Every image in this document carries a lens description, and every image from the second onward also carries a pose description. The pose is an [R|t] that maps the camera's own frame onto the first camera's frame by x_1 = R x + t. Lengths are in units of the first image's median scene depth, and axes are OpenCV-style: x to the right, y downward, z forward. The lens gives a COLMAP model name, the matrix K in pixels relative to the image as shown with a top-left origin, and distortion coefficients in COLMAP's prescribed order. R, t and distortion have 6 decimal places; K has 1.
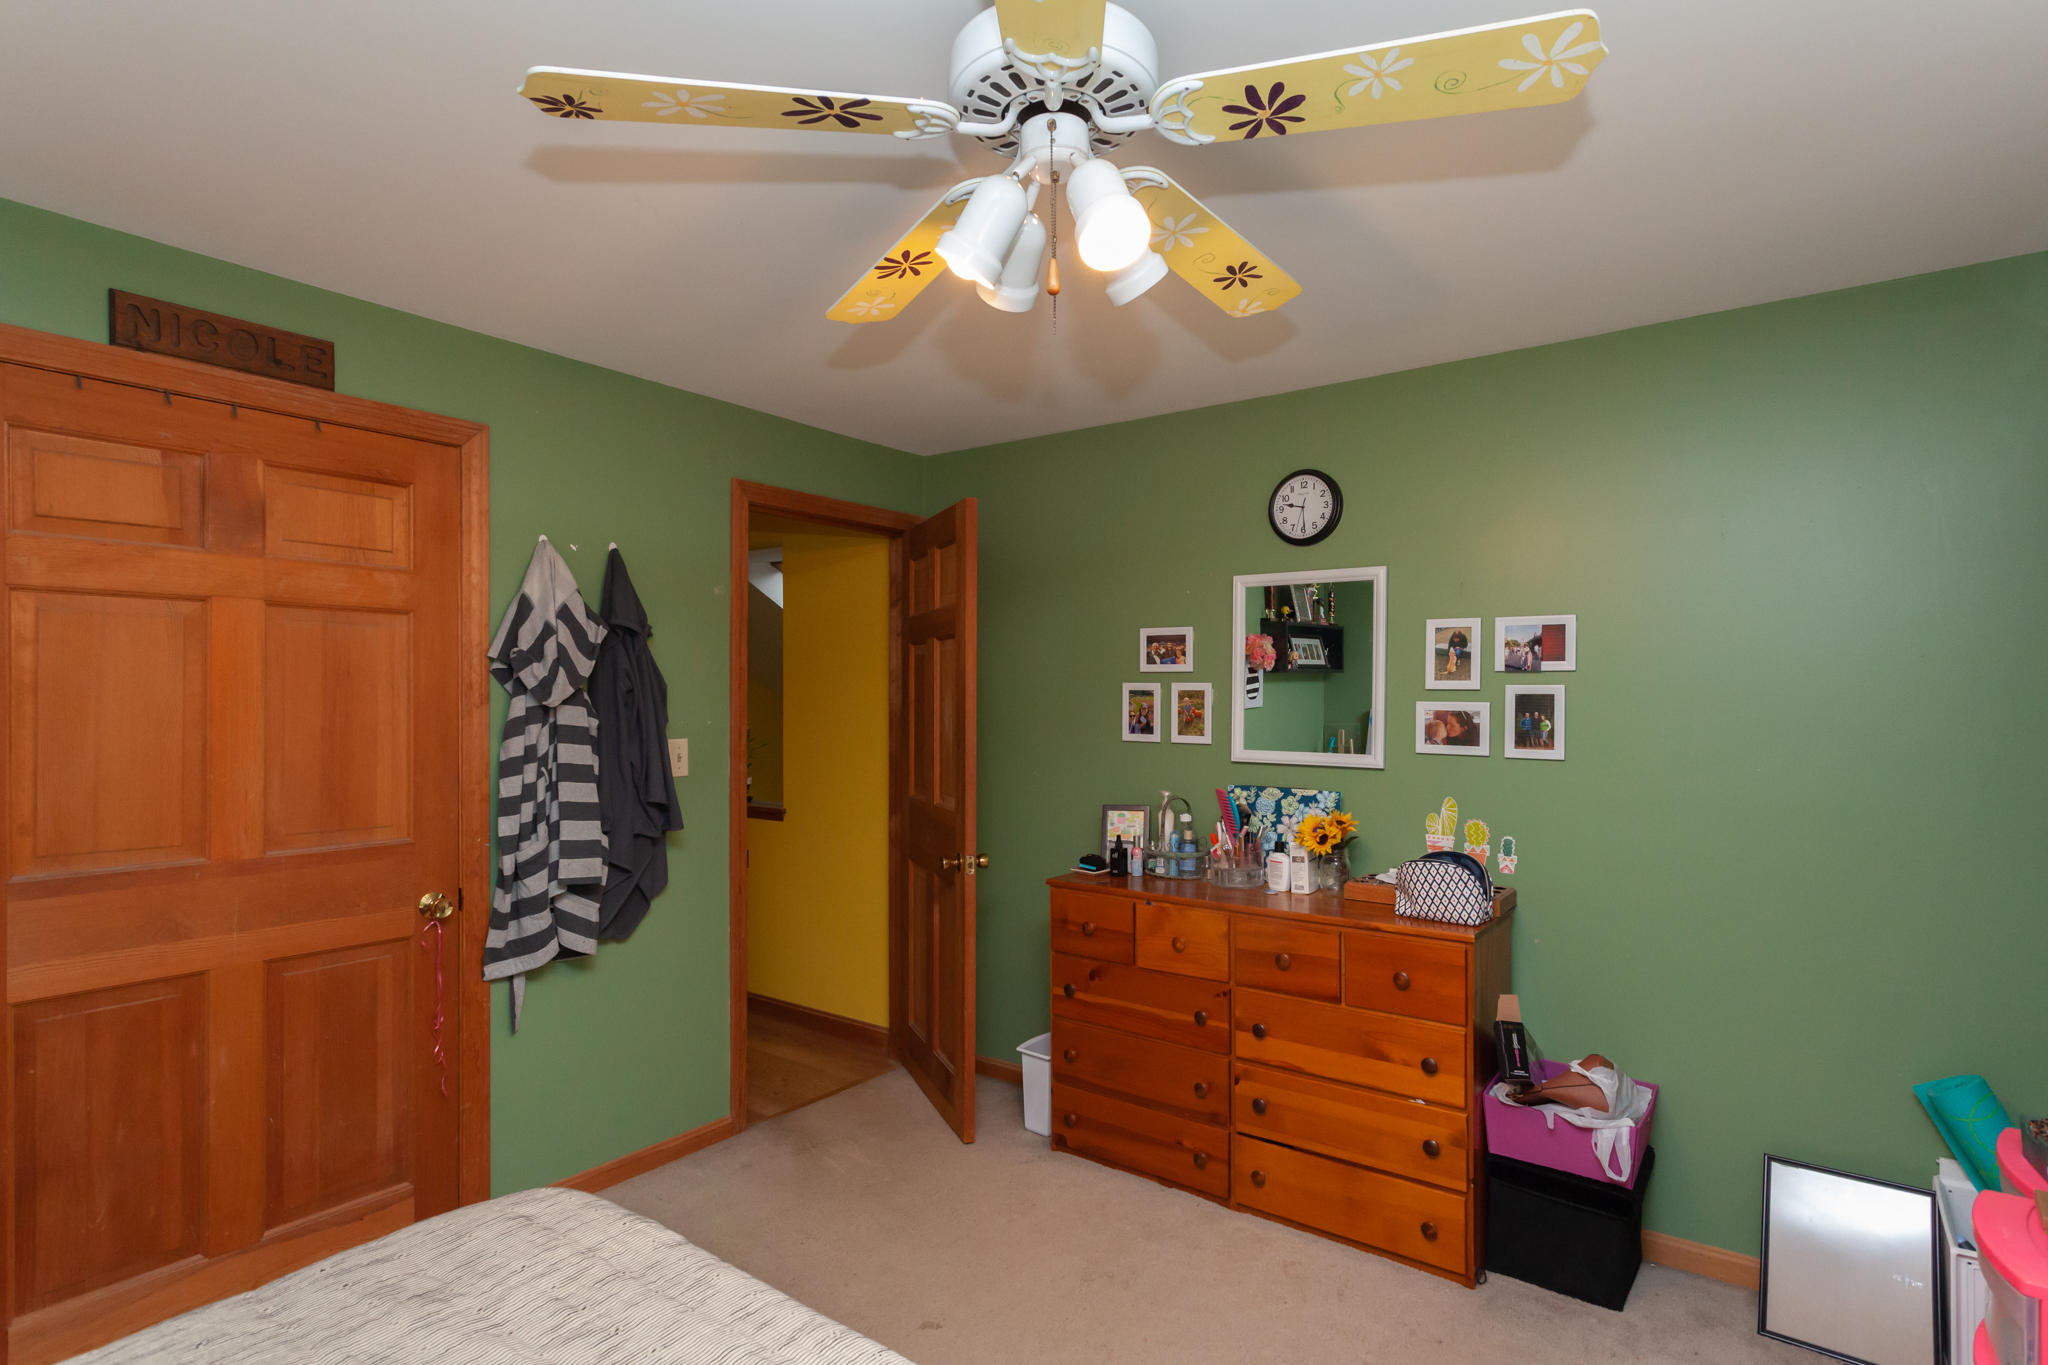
lens RADIAL K [[1007.9, 0, 1018.6], [0, 1007.9, 697.3], [0, 0, 1]] dist [0.004719, 0.000081]
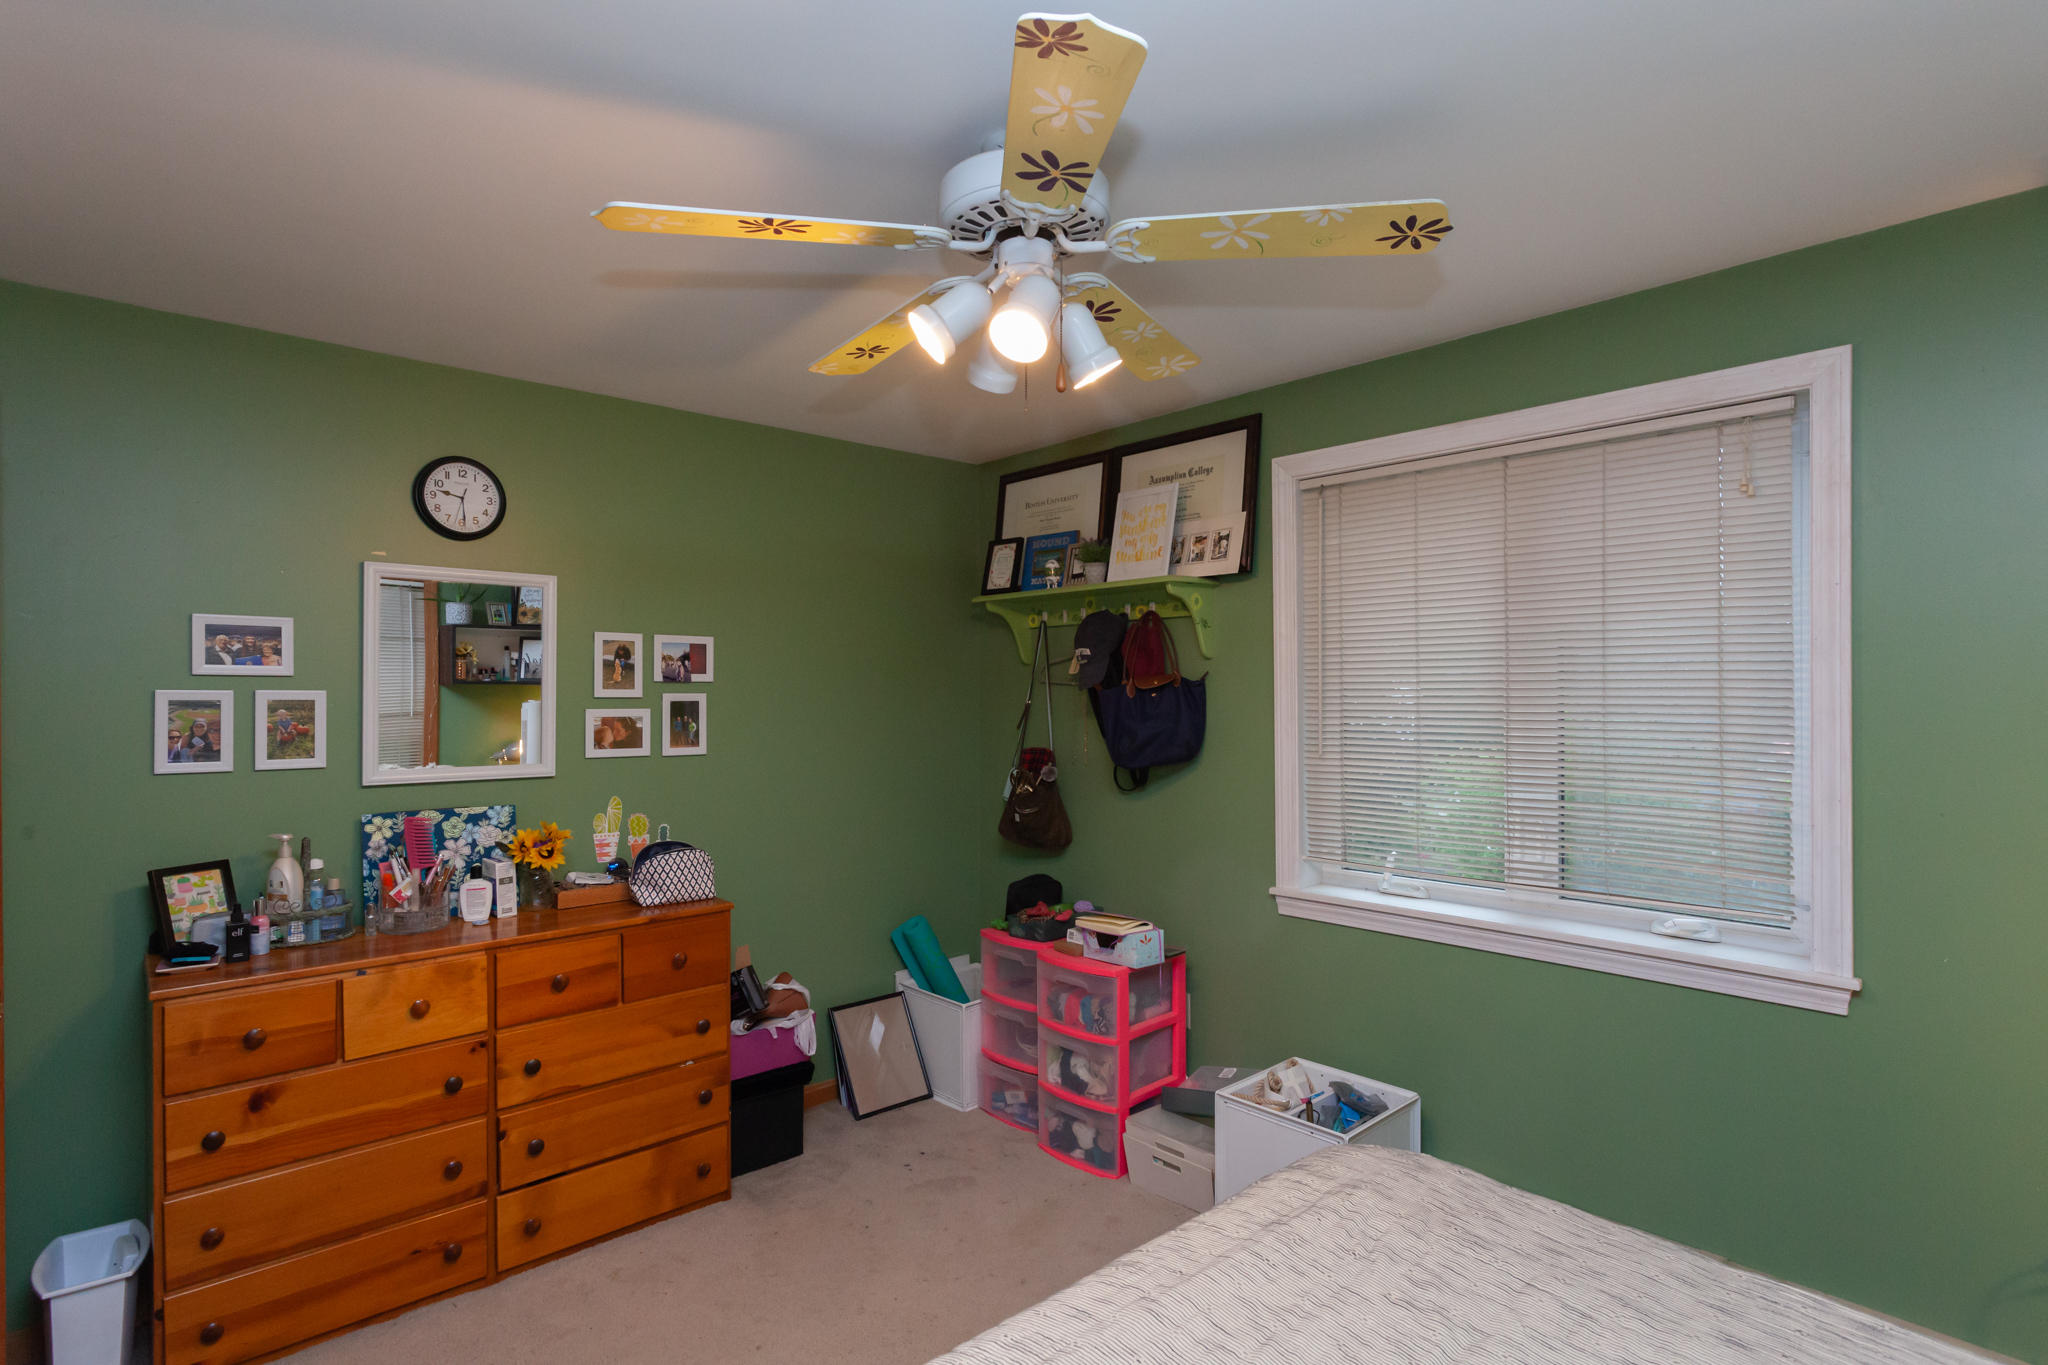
lens RADIAL K [[1007.9, 0, 1015.1], [0, 1007.9, 683.0], [0, 0, 1]] dist [0.004719, 0.000081]
pose [[0.212131, 0.003297, 0.977236, -0.504254], [0.002880, 0.999988, -0.004000, -0.016342], [-0.977237, 0.003663, 0.212119, 0.319182]]
